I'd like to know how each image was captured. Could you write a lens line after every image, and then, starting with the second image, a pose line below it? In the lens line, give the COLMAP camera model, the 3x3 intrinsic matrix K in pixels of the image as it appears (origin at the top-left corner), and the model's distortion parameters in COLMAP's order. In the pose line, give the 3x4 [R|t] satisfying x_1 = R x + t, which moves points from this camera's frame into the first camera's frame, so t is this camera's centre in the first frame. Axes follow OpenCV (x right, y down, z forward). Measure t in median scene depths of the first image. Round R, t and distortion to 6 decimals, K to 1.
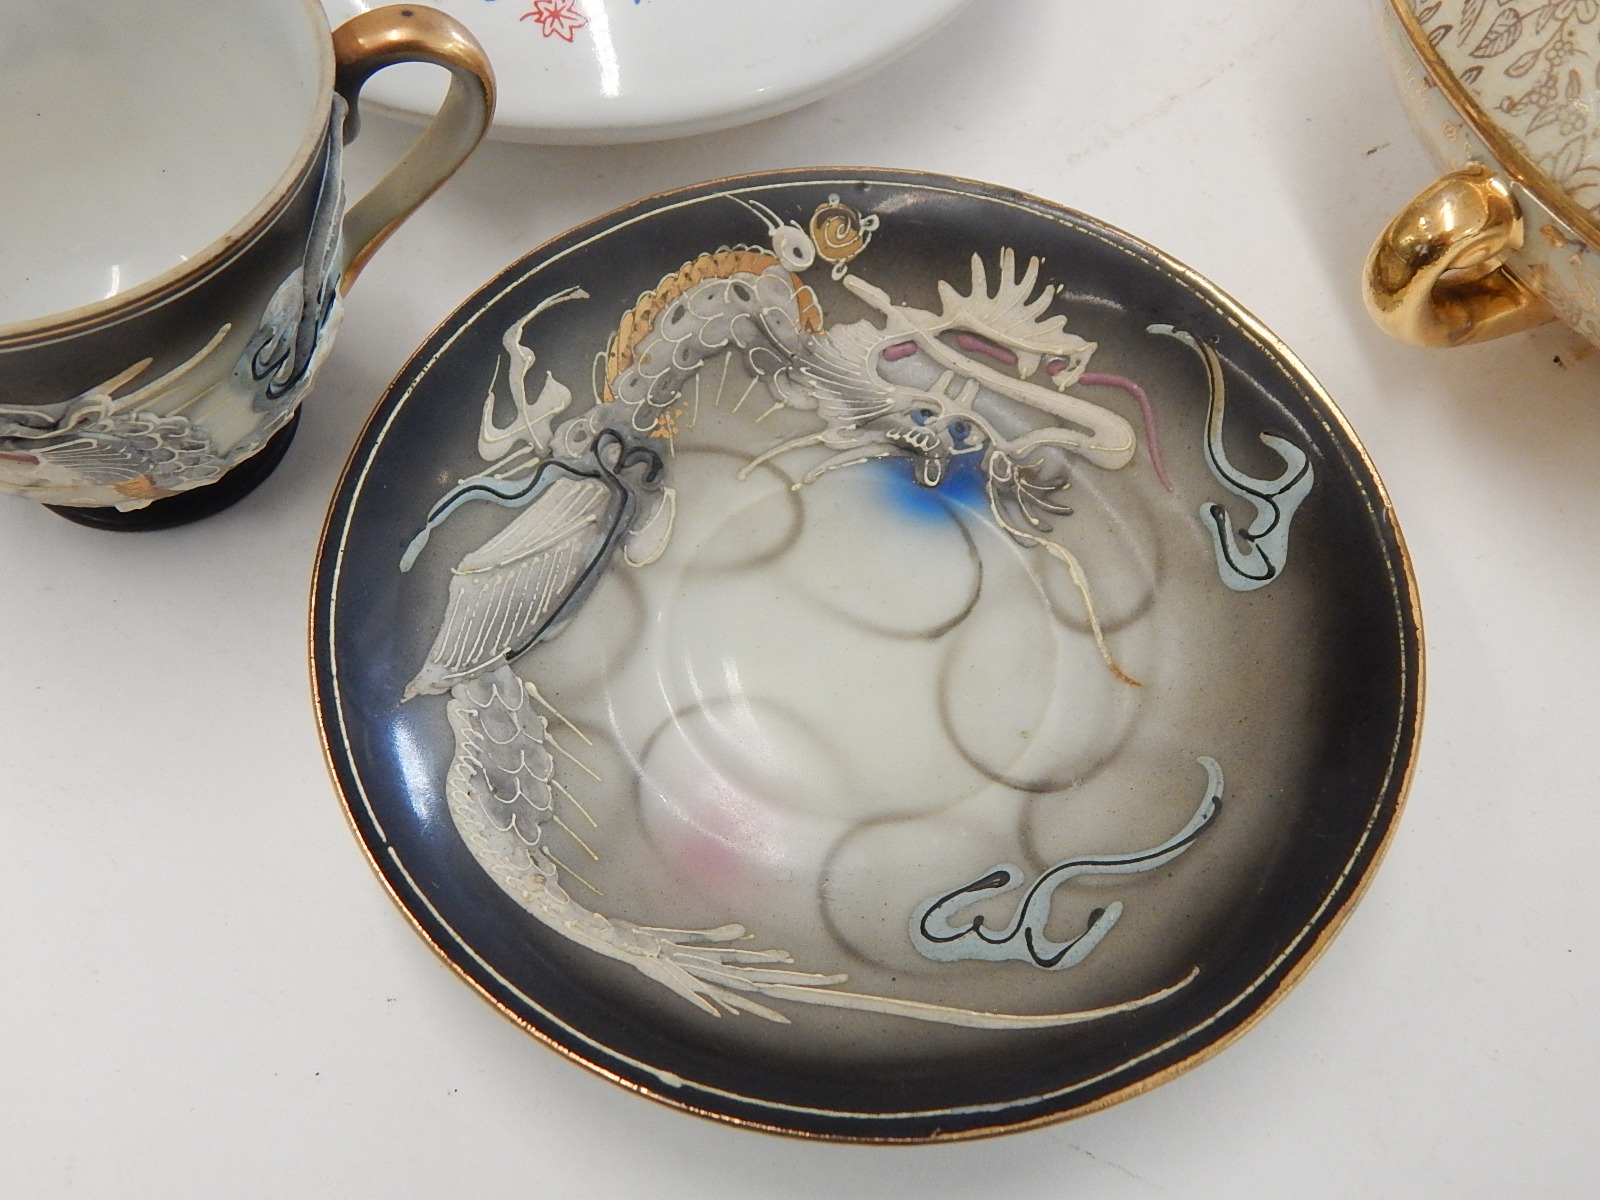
lens RADIAL K [[1579.9, 0, 799.7], [0, 1579.9, 599.9], [0, 0, 1]] dist [0.008236, 0.000000]
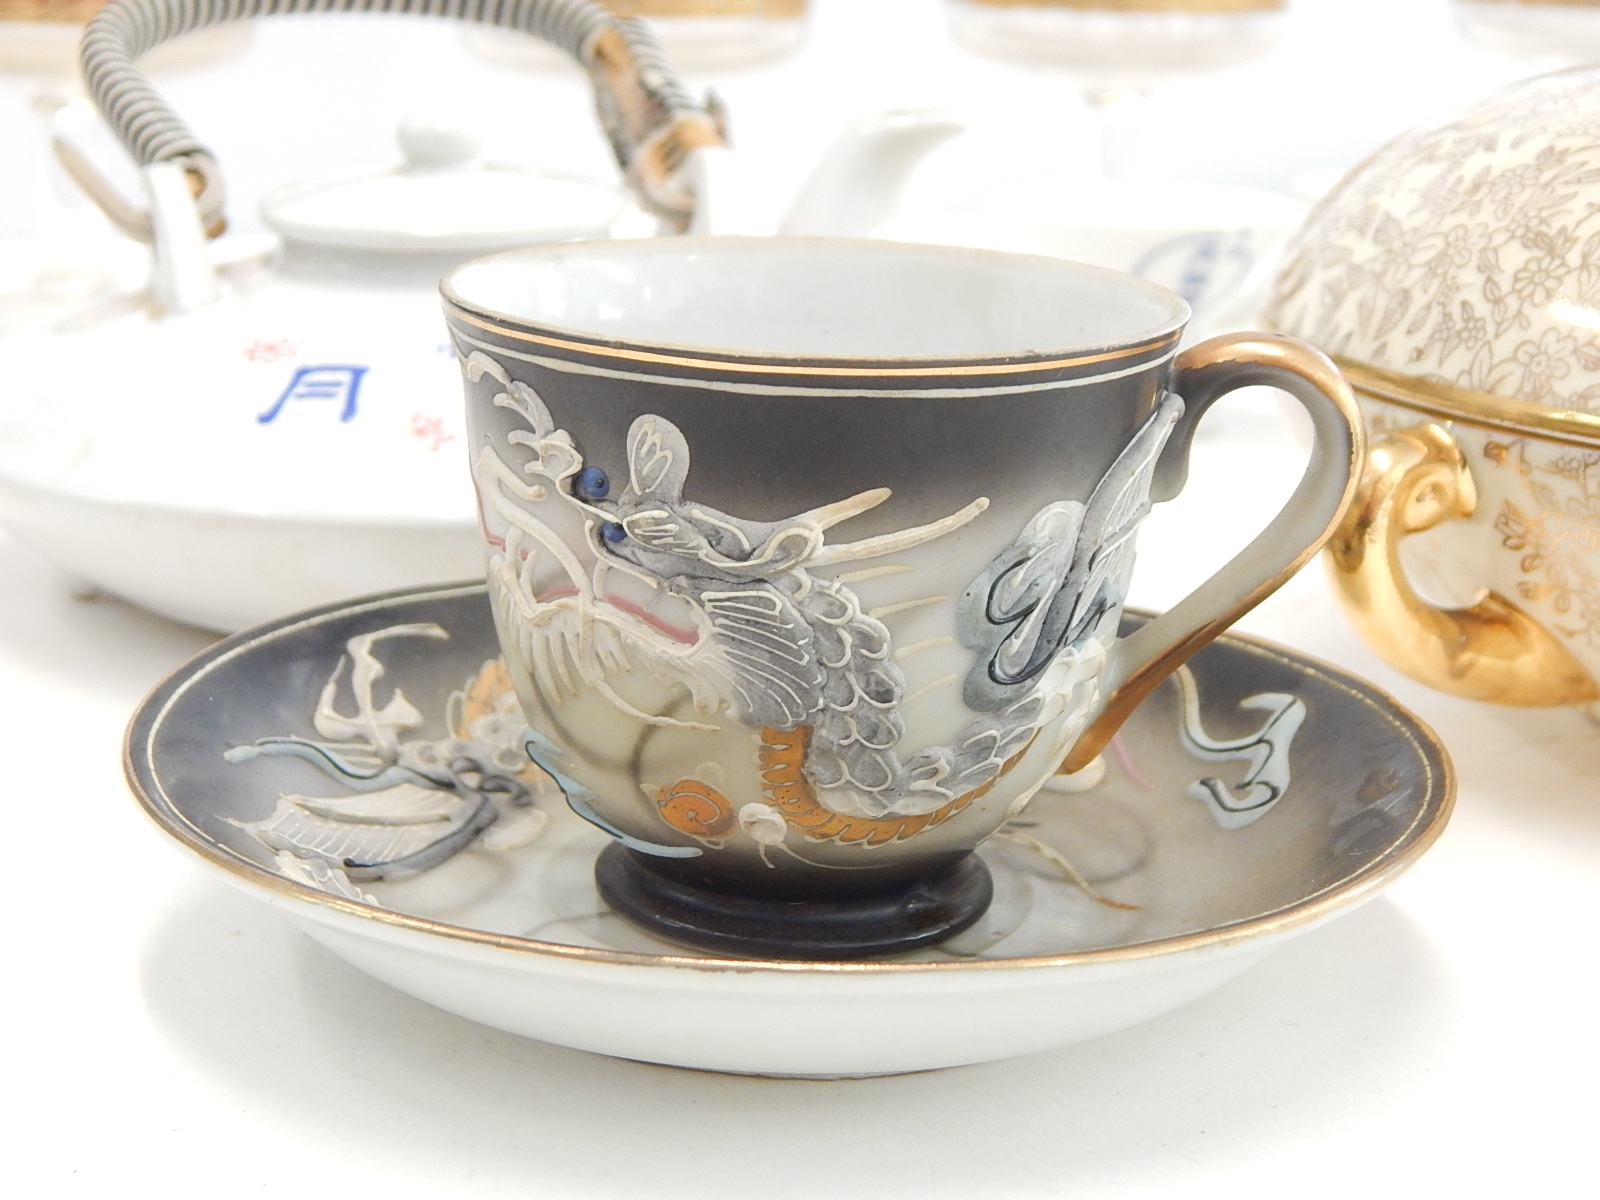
lens RADIAL K [[2848.6, 0, 800.0], [0, 2848.6, 599.7], [0, 0, 1]] dist [-0.013267, 0.000000]
pose [[0.997343, -0.000429, 0.072853, -0.057173], [0.051597, 0.710135, -0.702172, 0.902253], [-0.051435, 0.704066, 0.708270, -0.112664]]
